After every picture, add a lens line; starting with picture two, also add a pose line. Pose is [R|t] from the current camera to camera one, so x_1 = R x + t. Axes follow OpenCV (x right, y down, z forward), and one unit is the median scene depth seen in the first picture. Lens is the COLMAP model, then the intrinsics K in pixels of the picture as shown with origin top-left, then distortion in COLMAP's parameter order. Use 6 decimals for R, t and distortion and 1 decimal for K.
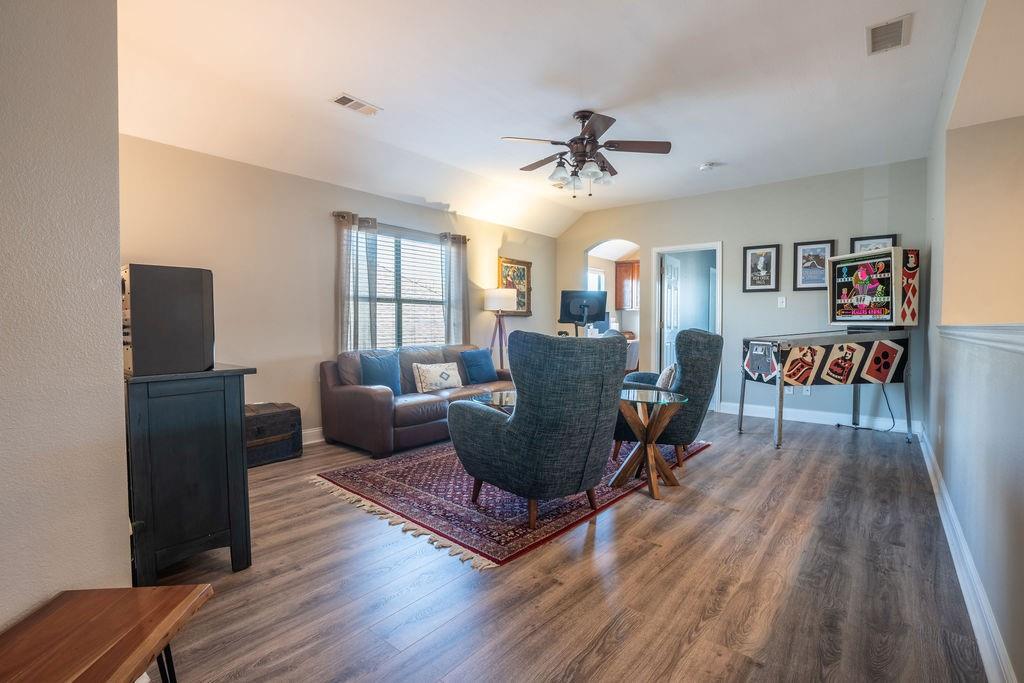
lens RADIAL K [[472.4, 0, 511.9], [0, 472.4, 339.9], [0, 0, 1]] dist [-0.053371, 0.020363]
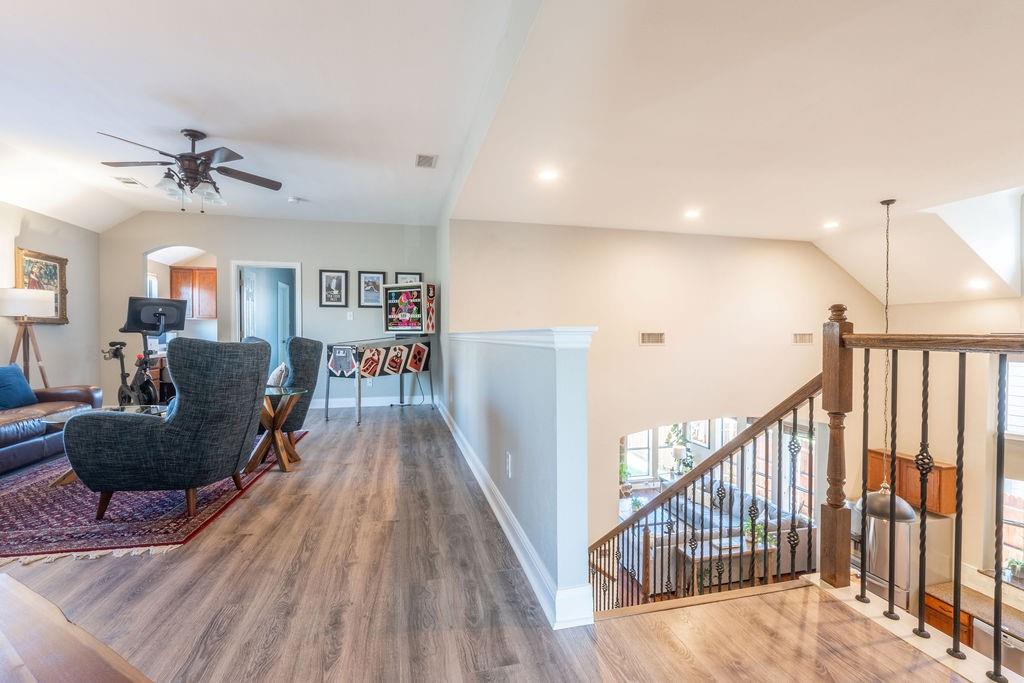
lens RADIAL K [[472.4, 0, 511.9], [0, 472.4, 339.9], [0, 0, 1]] dist [-0.053371, 0.020363]
pose [[0.603837, -0.011814, 0.797020, -0.239262], [0.029783, 0.999526, -0.007749, 0.011216], [-0.796551, 0.028417, 0.603903, -0.180371]]
